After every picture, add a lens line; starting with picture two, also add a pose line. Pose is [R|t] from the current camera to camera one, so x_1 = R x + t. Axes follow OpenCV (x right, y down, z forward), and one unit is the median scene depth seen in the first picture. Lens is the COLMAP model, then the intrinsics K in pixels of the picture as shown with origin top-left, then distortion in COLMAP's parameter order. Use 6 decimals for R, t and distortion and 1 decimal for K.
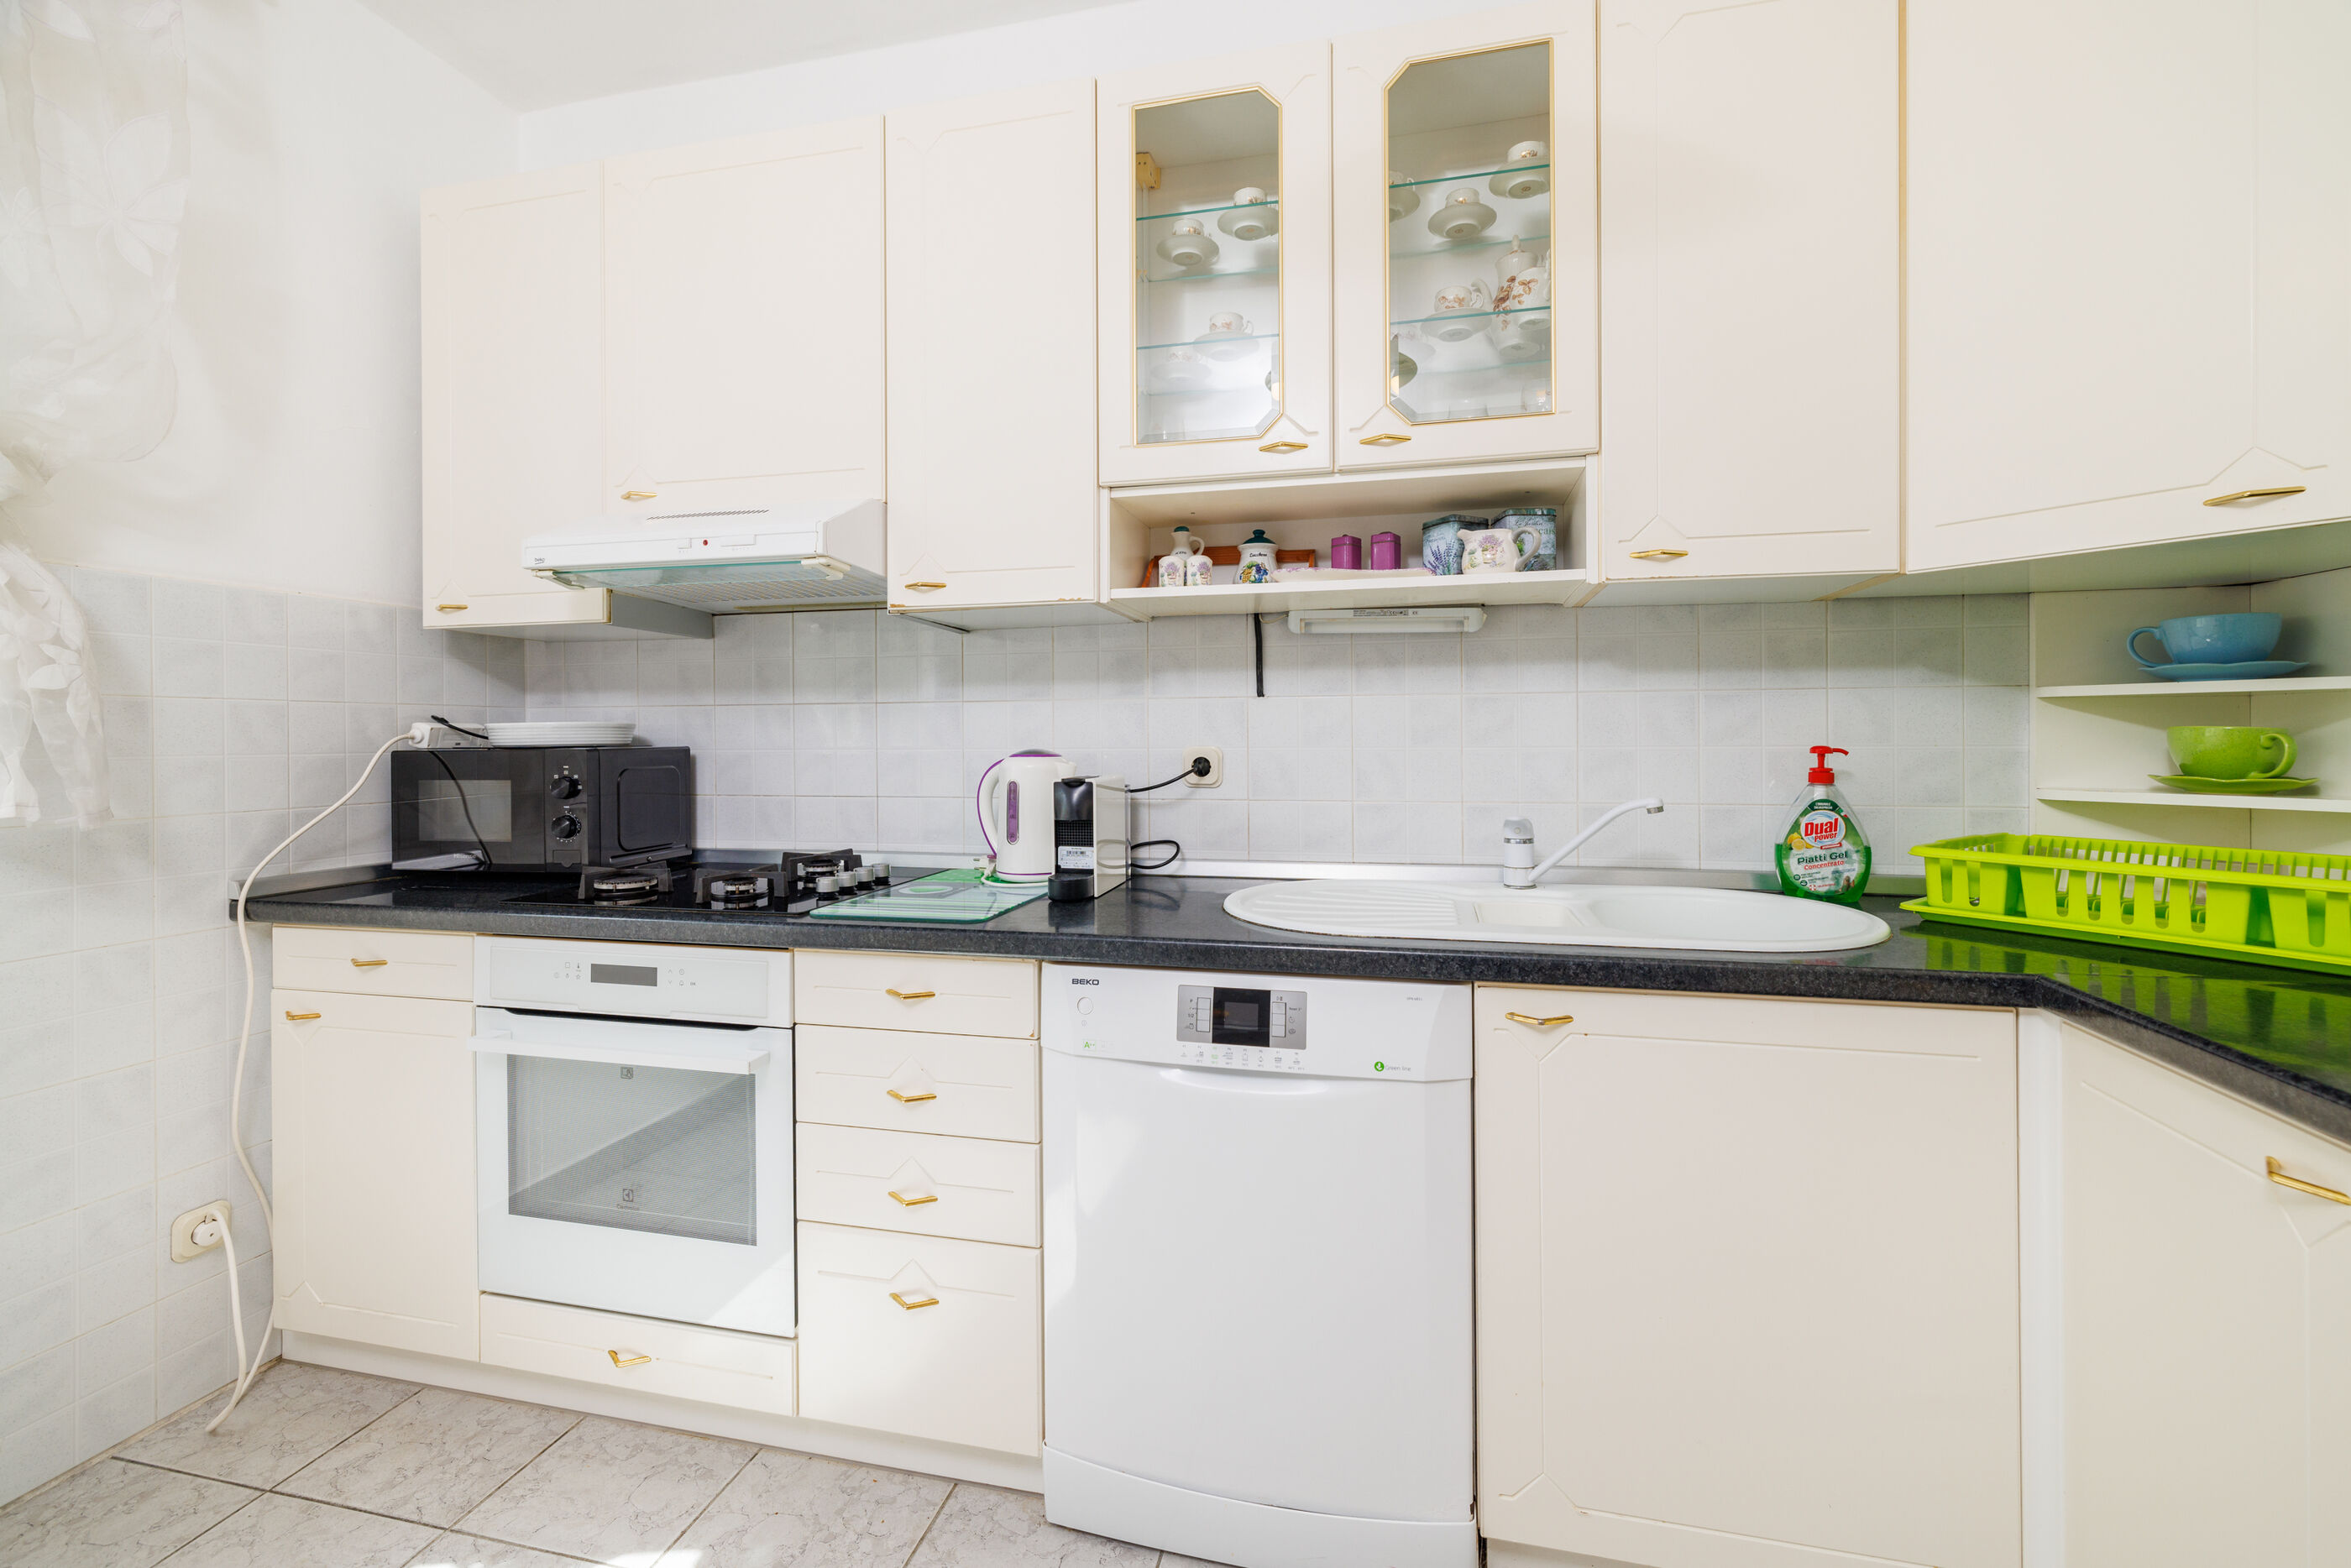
lens RADIAL K [[997.2, 0, 1182.9], [0, 997.2, 730.7], [0, 0, 1]] dist [0.001464, 0.000271]
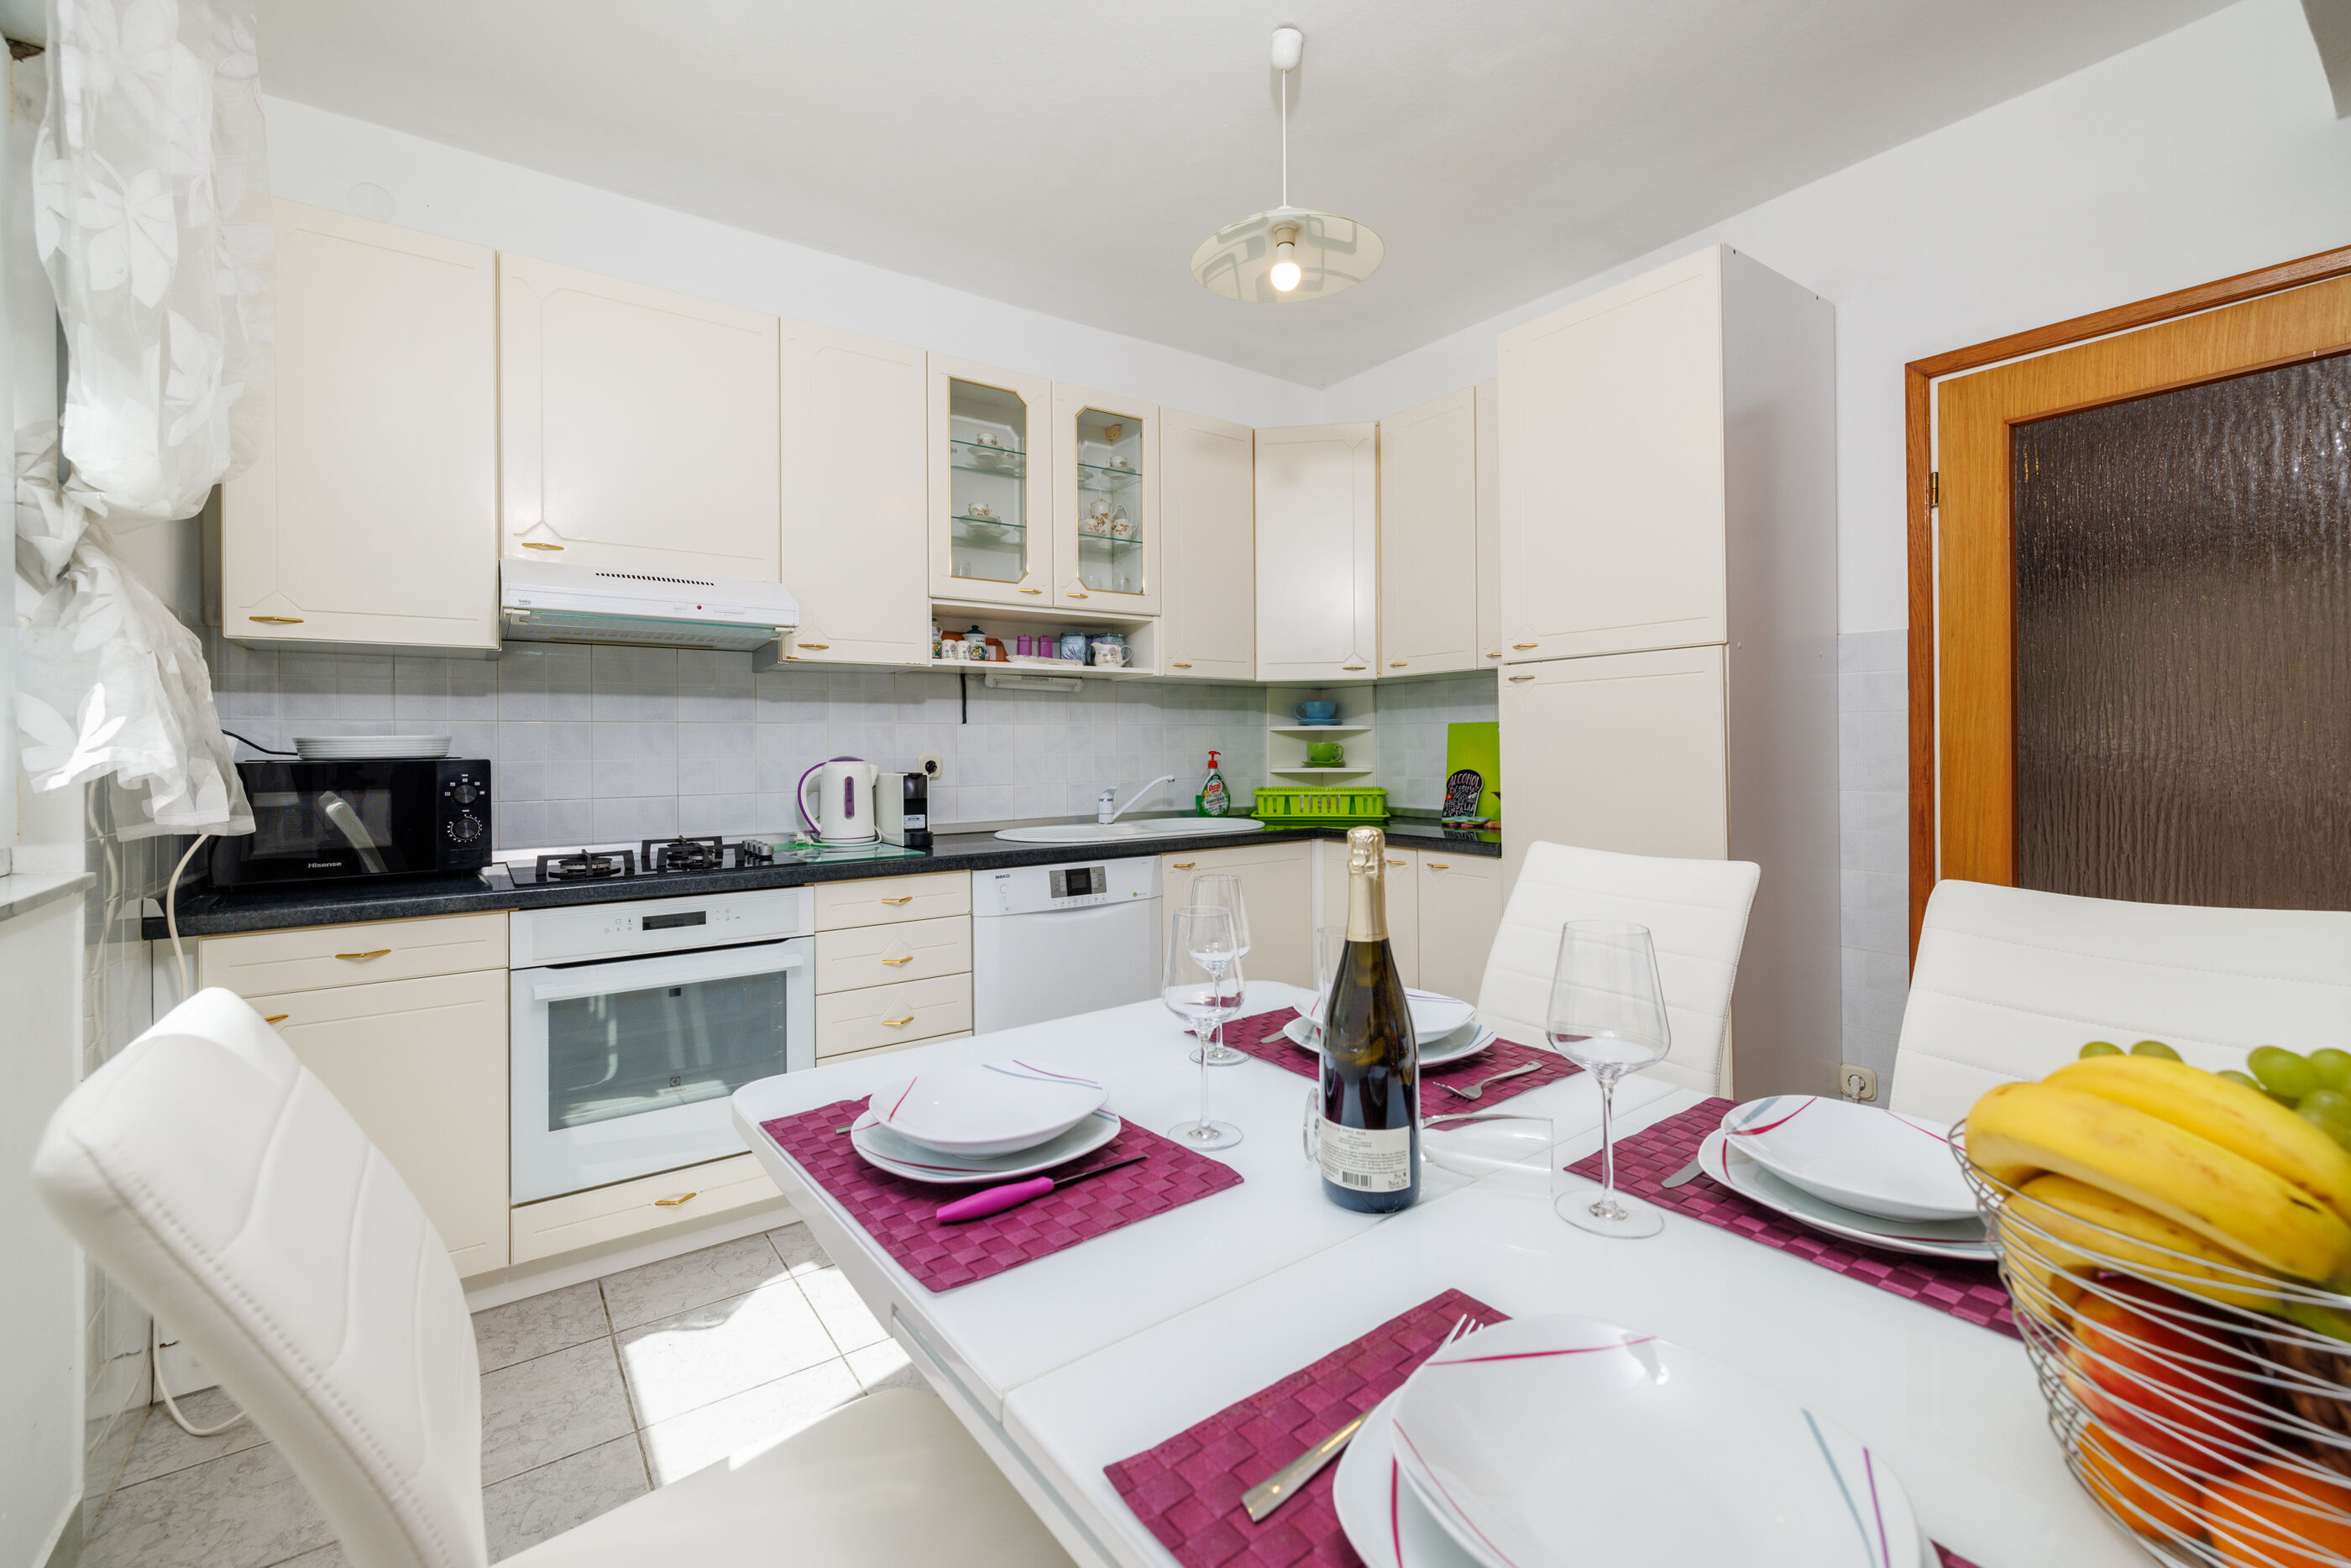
lens RADIAL K [[993.0, 0, 1183.0], [0, 993.0, 742.0], [0, 0, 1]] dist [0.000563, 0.000151]
pose [[0.648857, 0.002873, 0.760905, -1.117048], [0.002966, 0.999976, -0.006305, 0.008745], [-0.760904, 0.006348, 0.648833, -0.410434]]
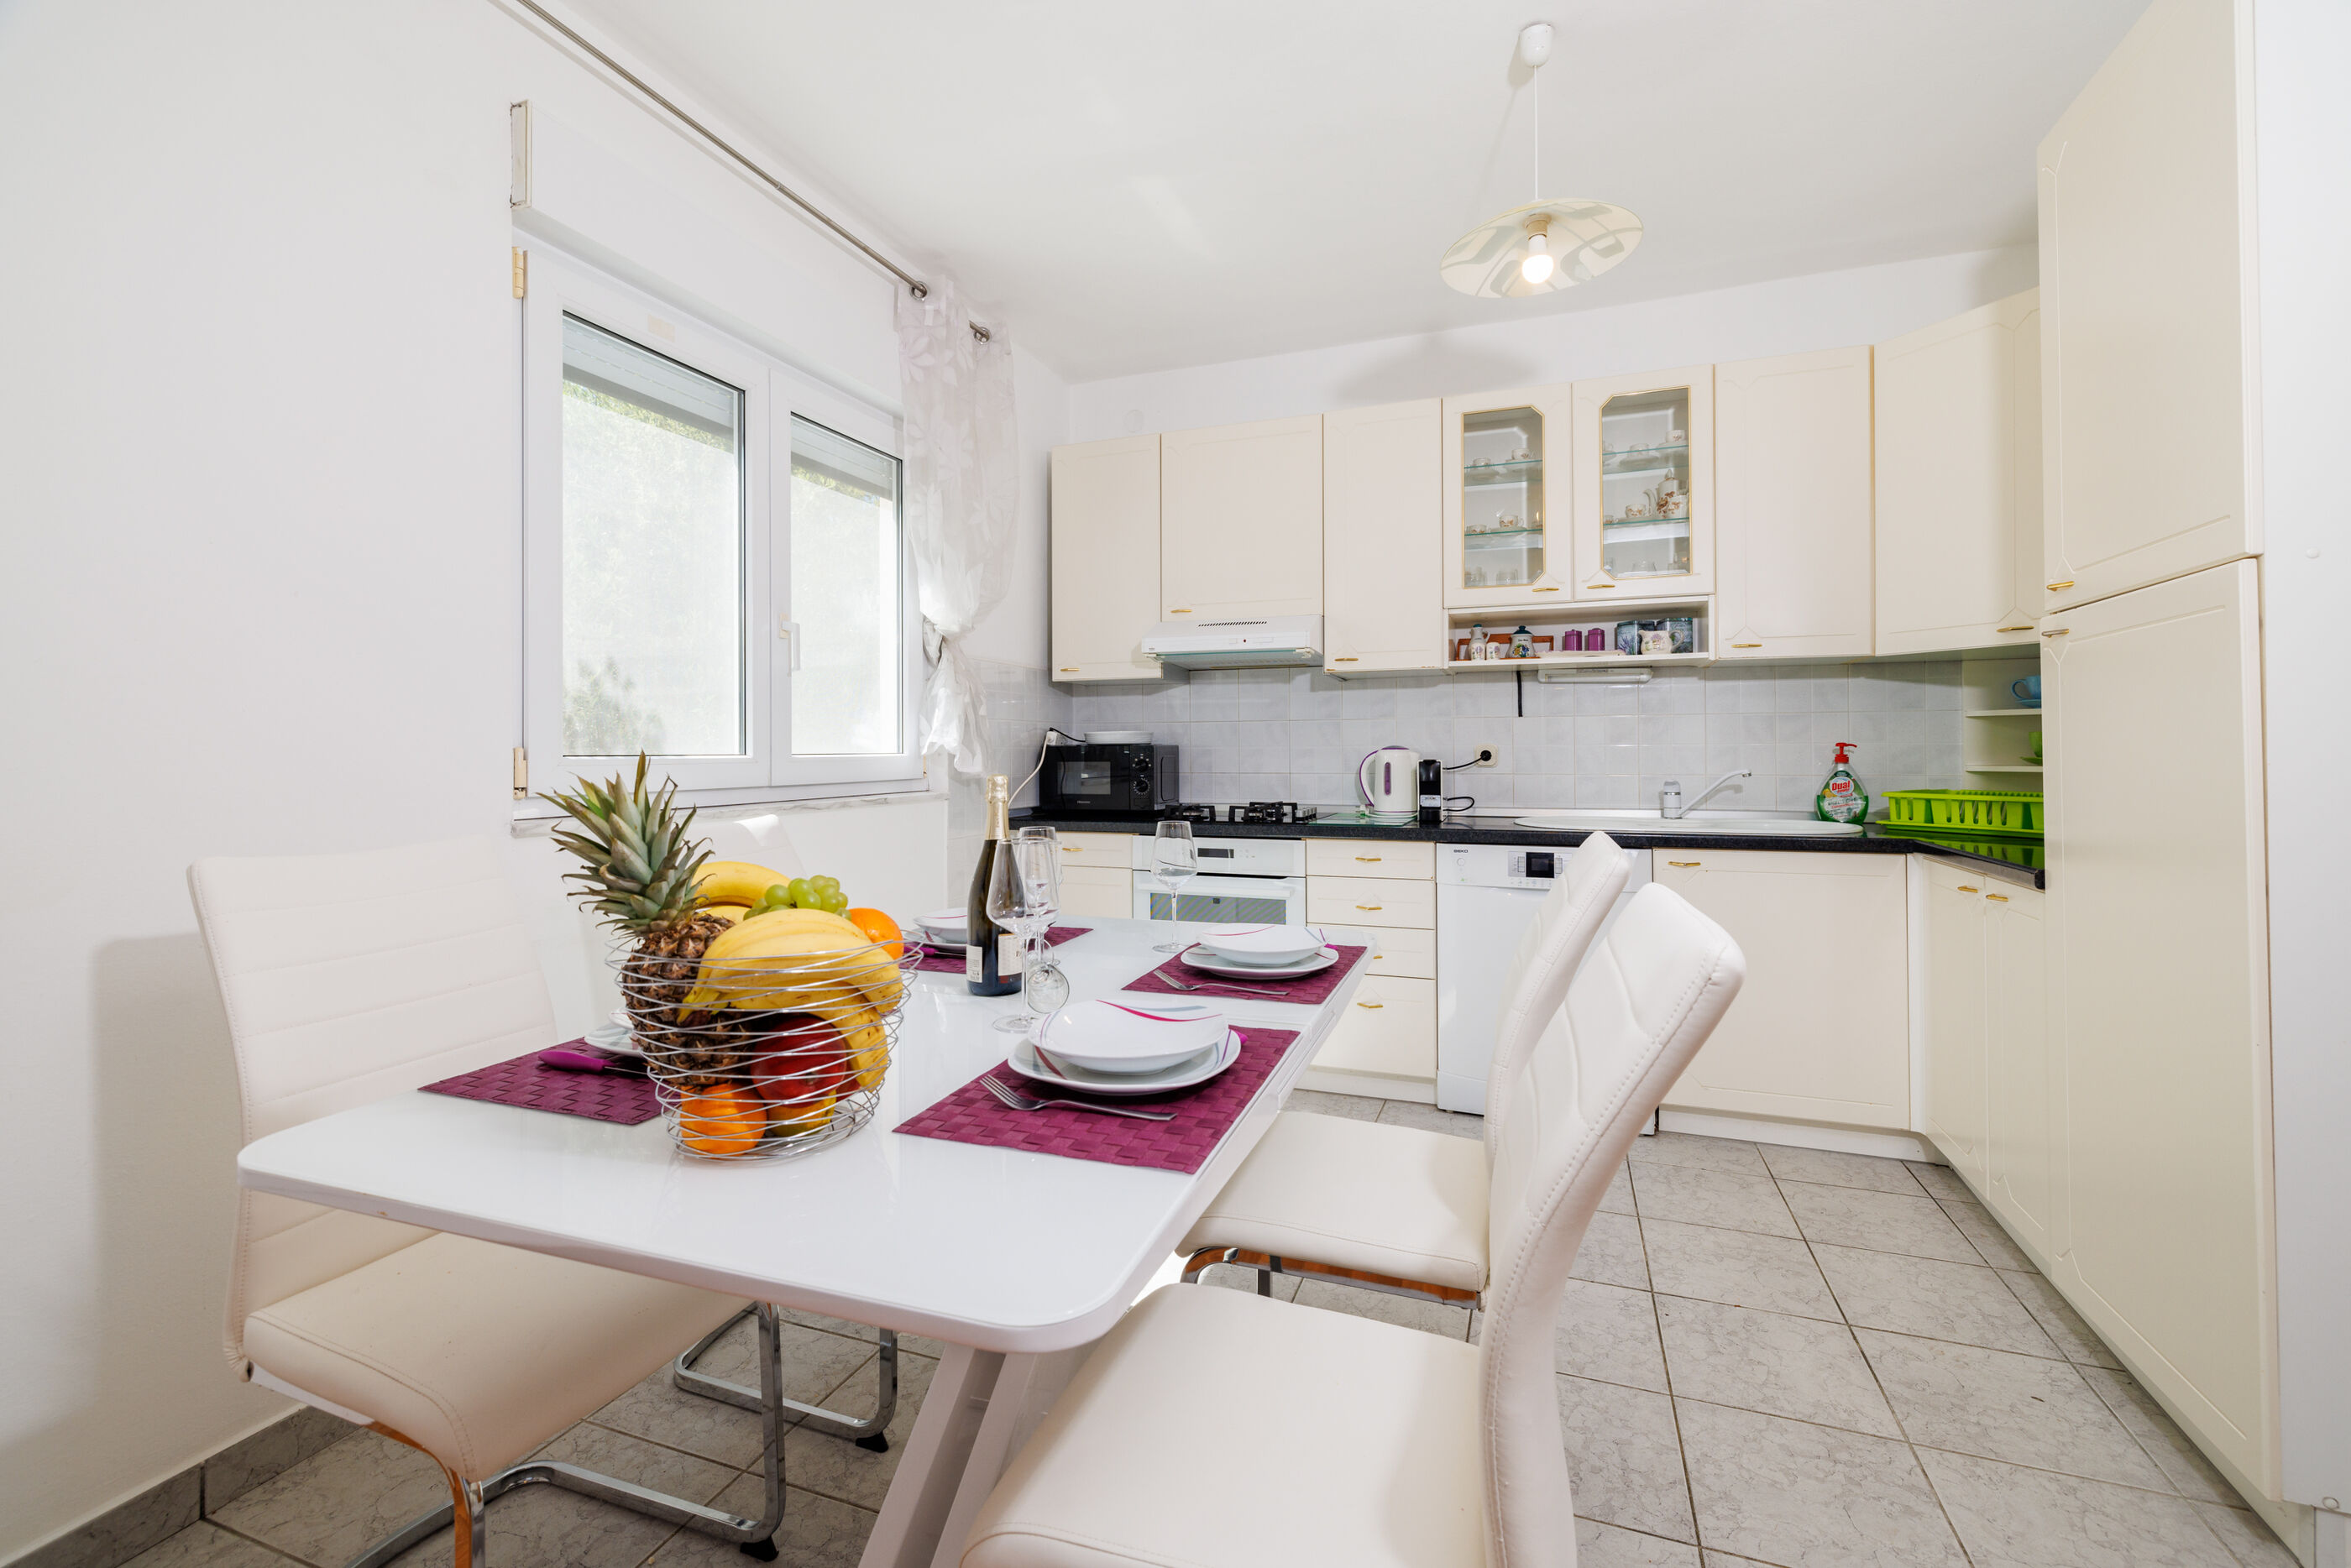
lens RADIAL K [[998.9, 0, 1177.3], [0, 998.9, 739.6], [0, 0, 1]] dist [0.000586, -0.000005]
pose [[0.992239, 0.000247, -0.124343, -0.371391], [-0.001421, 0.999955, -0.009355, 0.028796], [0.124336, 0.009459, 0.992195, -1.030280]]
